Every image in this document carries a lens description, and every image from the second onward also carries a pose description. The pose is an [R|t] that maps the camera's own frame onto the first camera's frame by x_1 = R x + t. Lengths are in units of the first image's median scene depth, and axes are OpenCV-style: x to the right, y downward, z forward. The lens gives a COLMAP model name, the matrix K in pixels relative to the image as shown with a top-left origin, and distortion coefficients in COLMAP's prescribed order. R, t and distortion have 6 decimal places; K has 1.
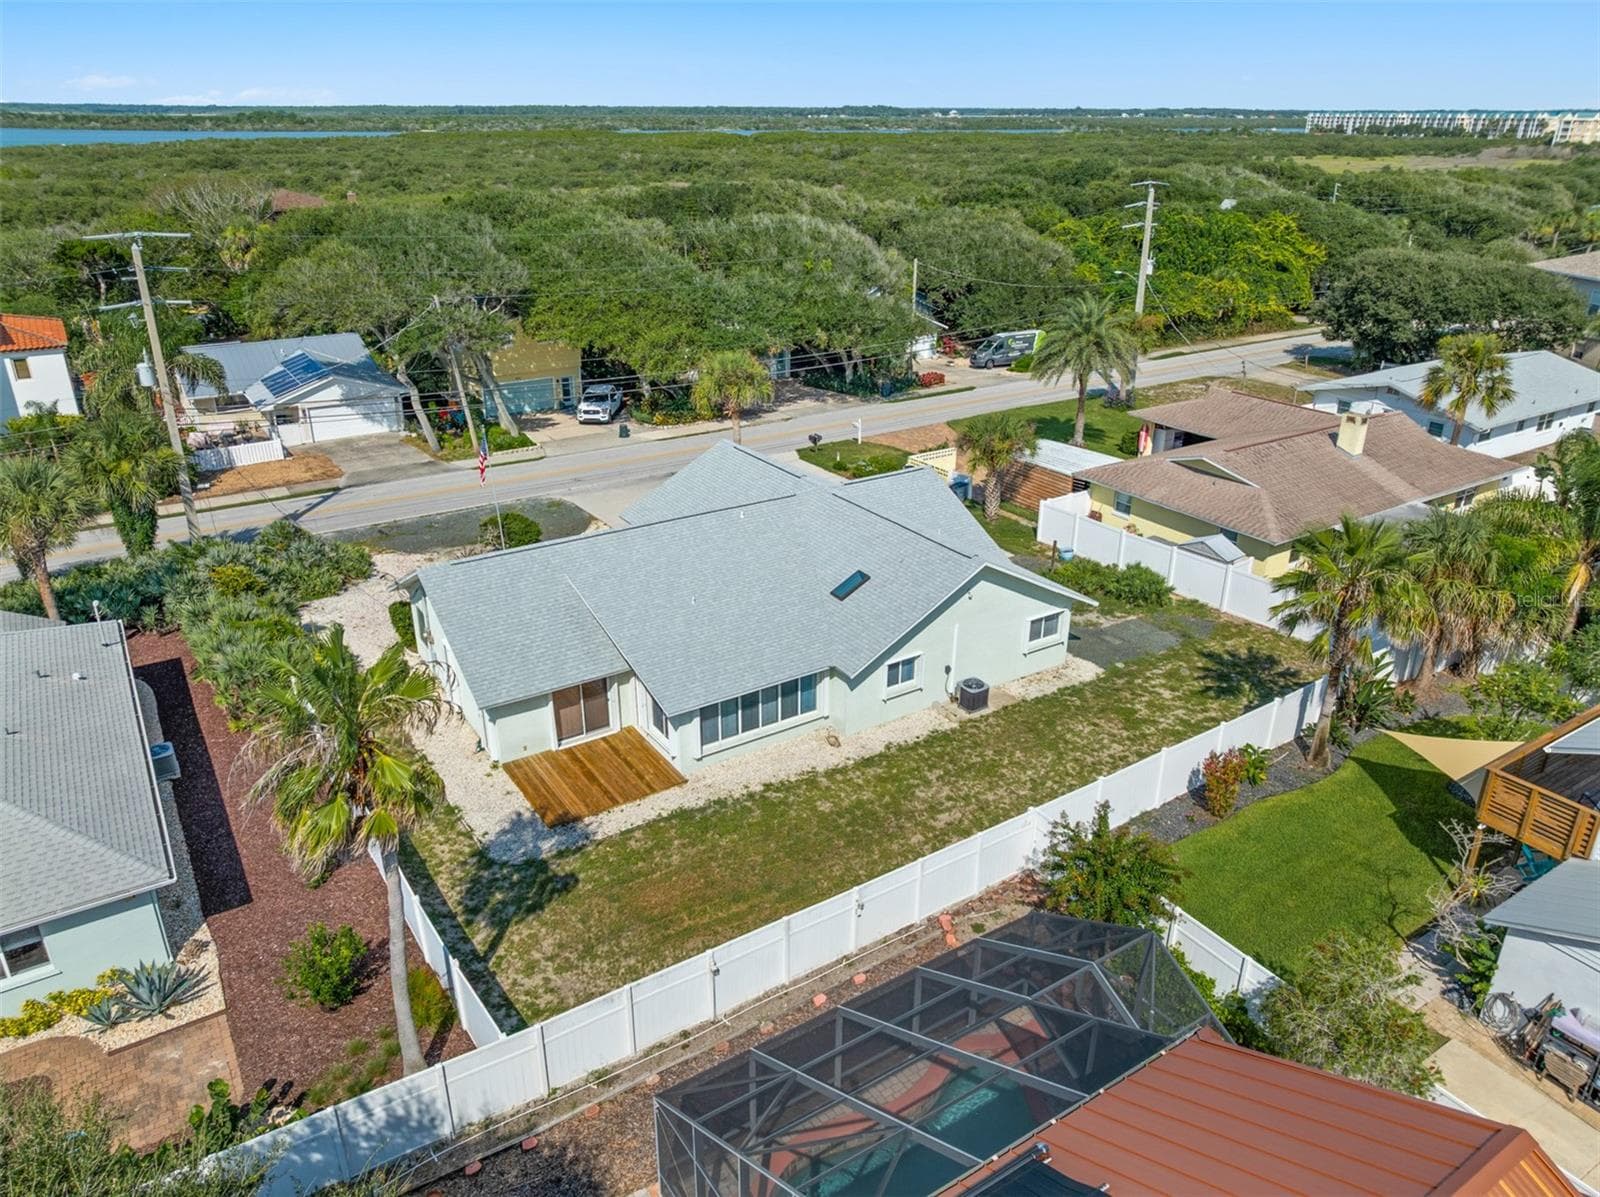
lens RADIAL K [[1129.0, 0, 800.0], [0, 1129.0, 598.5], [0, 0, 1]] dist [-0.001586, -0.001618]
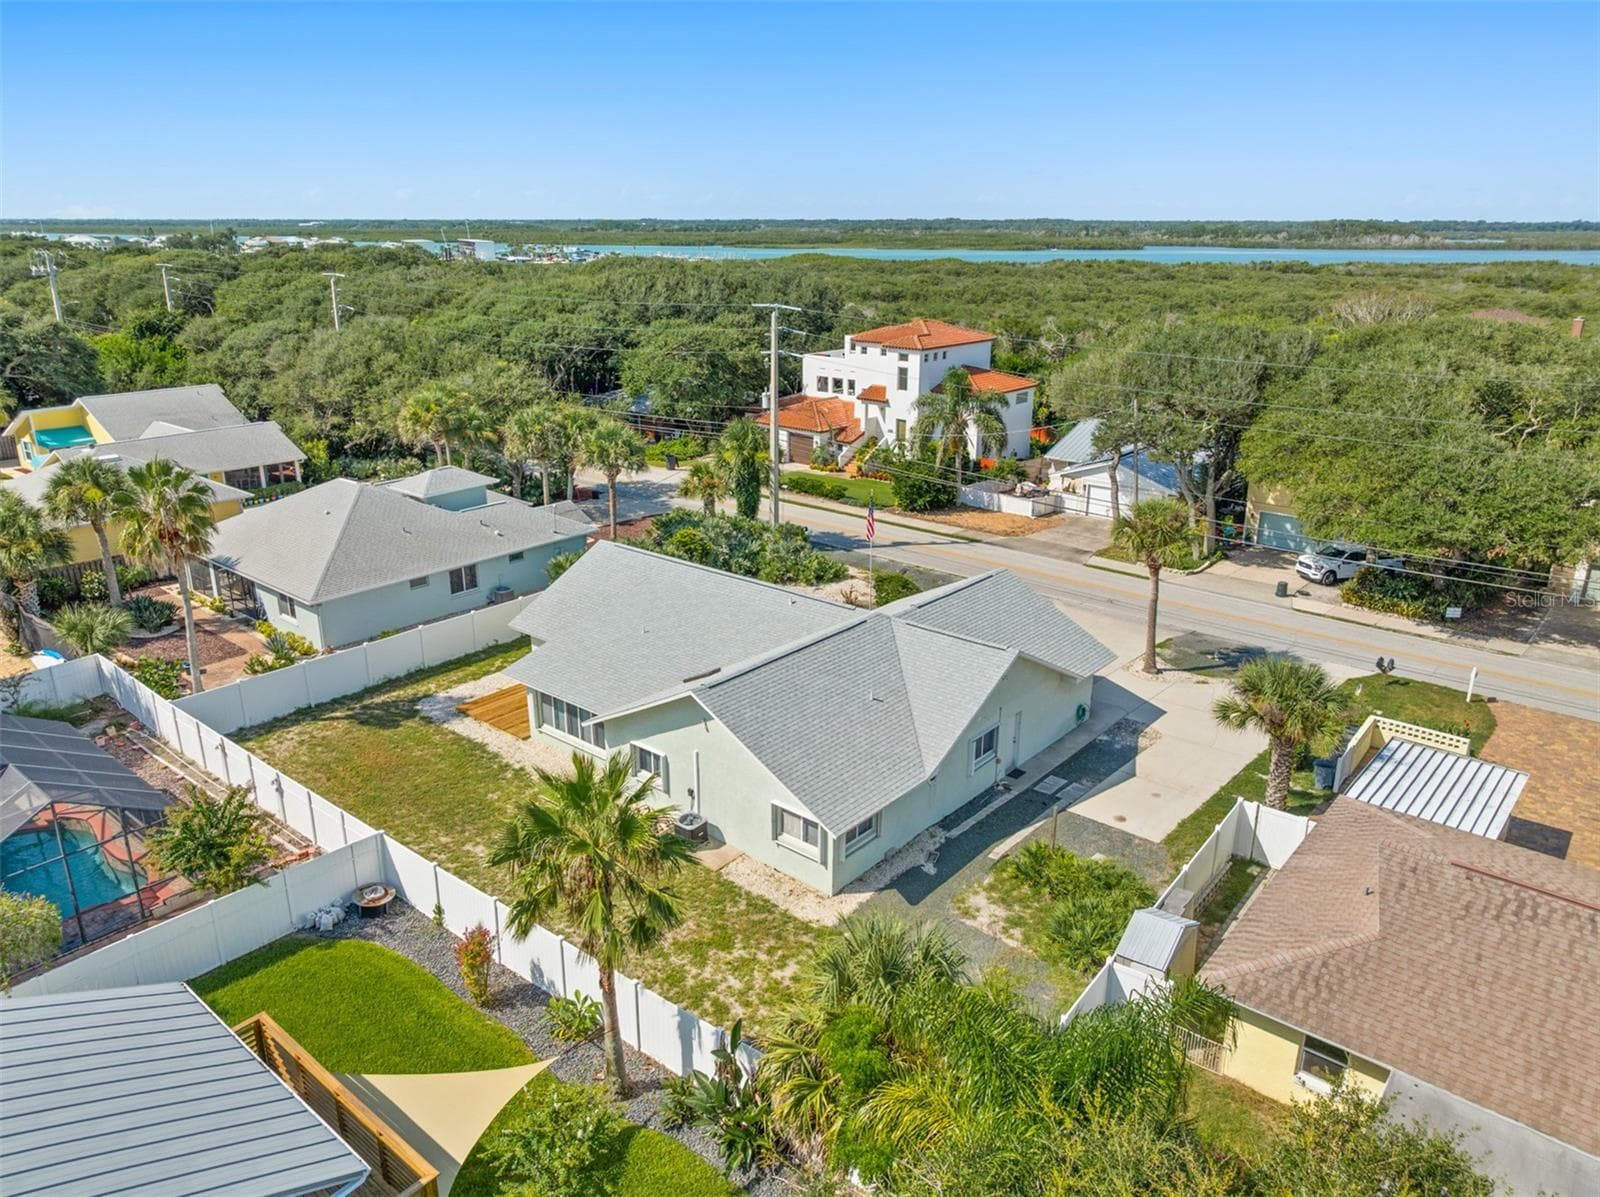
lens RADIAL K [[1129.0, 0, 800.0], [0, 1129.0, 598.5], [0, 0, 1]] dist [-0.001586, -0.001618]
pose [[0.283956, 0.303657, -0.909484, 0.608641], [-0.384516, 0.904979, 0.182100, -0.184327], [0.878360, 0.298002, 0.373735, 0.423410]]
